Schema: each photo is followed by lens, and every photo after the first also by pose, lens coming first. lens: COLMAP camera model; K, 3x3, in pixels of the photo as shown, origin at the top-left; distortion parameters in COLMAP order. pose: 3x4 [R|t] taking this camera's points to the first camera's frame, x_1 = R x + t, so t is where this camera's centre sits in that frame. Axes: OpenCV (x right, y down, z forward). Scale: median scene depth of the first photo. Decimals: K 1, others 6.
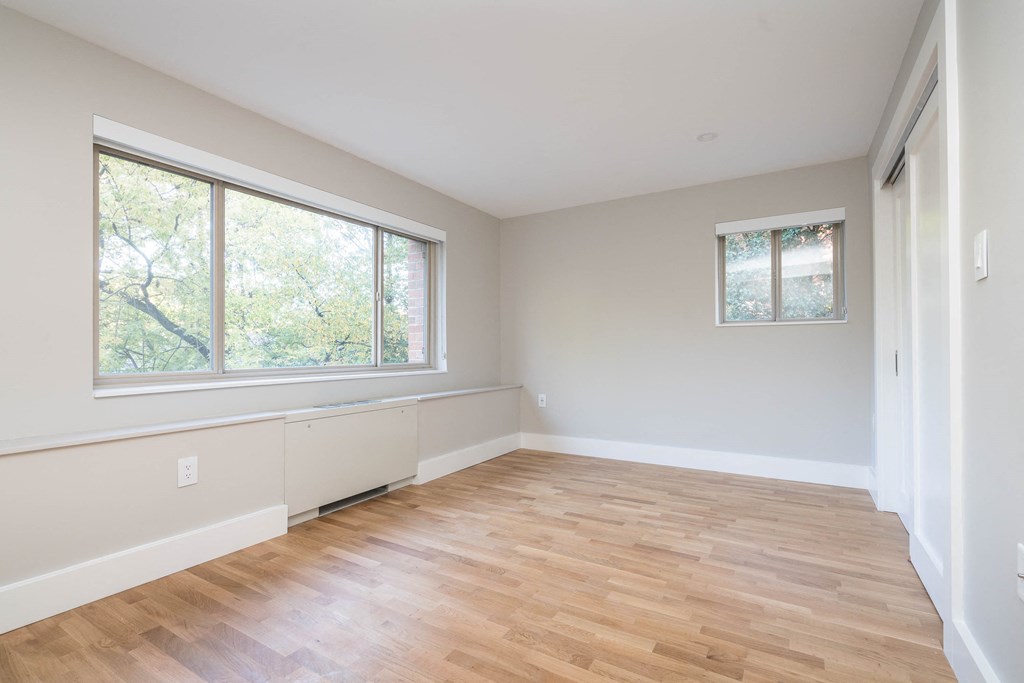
lens RADIAL K [[460.7, 0, 513.9], [0, 460.7, 339.7], [0, 0, 1]] dist [-0.007314, 0.003996]
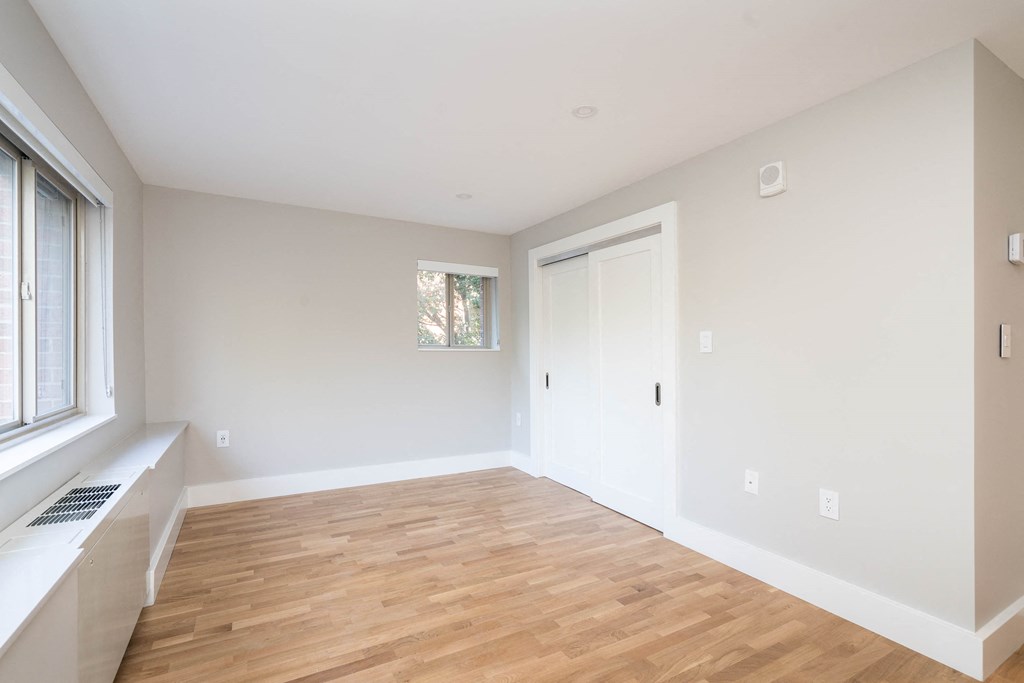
lens RADIAL K [[460.7, 0, 508.3], [0, 460.7, 342.9], [0, 0, 1]] dist [-0.007314, 0.003996]
pose [[0.507889, 0.025736, 0.861038, -0.578349], [-0.029772, 0.999481, -0.012313, -0.054248], [-0.860908, -0.019381, 0.508392, 0.308069]]
